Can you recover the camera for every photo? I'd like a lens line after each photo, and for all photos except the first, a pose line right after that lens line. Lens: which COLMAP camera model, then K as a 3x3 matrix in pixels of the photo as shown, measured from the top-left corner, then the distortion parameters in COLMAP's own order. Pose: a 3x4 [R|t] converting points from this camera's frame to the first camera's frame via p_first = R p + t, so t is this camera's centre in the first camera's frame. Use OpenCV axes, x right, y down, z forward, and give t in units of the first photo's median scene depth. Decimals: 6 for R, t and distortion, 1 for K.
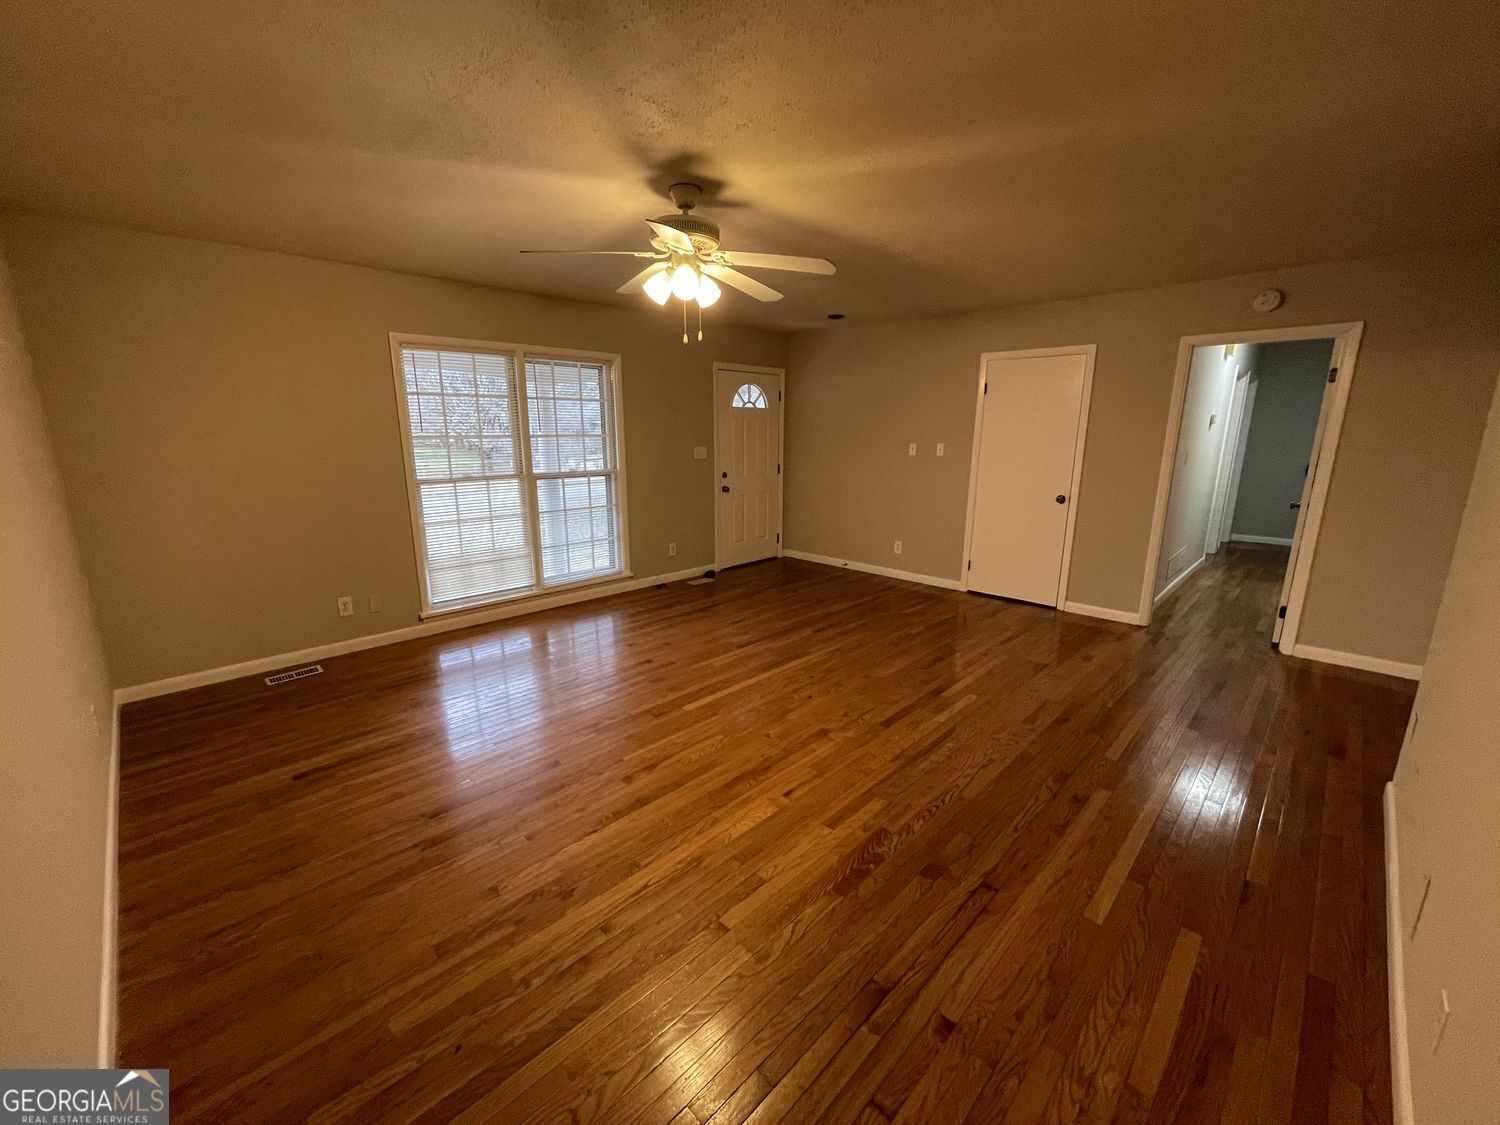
lens RADIAL K [[604.2, 0, 747.0], [0, 604.2, 566.7], [0, 0, 1]] dist [-0.004839, 0.006315]
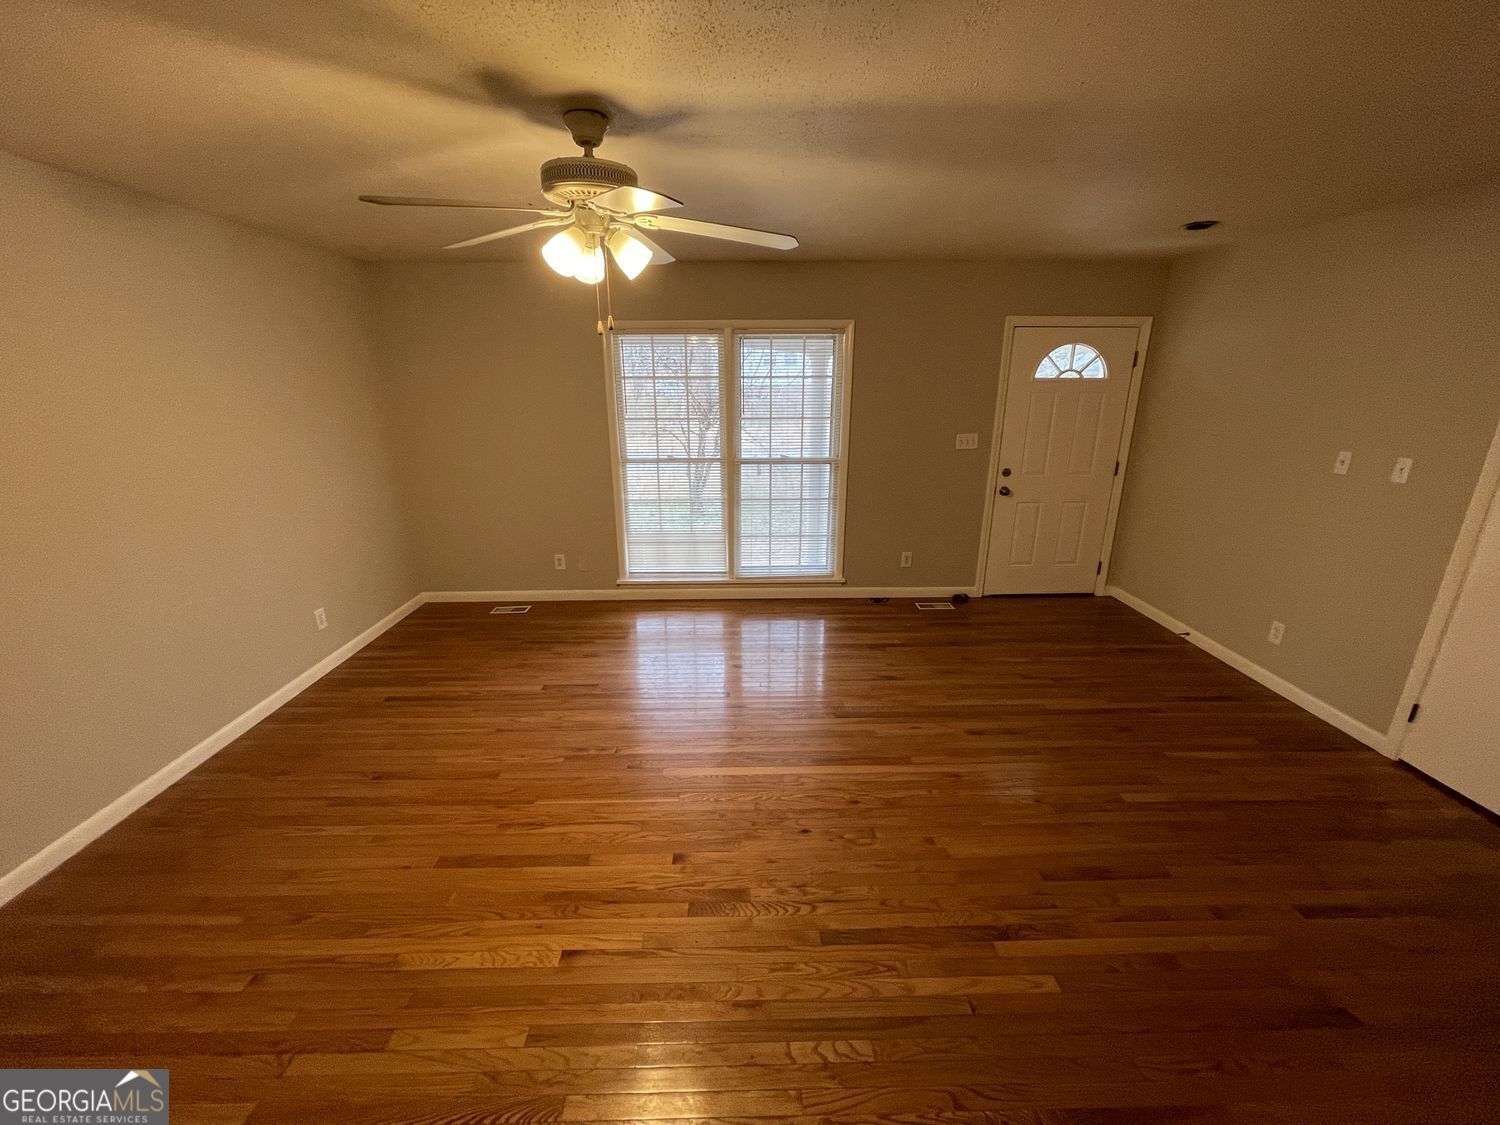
lens RADIAL K [[606.1, 0, 746.9], [0, 606.1, 566.0], [0, 0, 1]] dist [-0.002271, -0.000160]
pose [[0.715055, 0.202950, -0.668960, 0.314105], [-0.151348, 0.979179, 0.135288, -0.113889], [0.682488, 0.004507, 0.730883, 0.301000]]
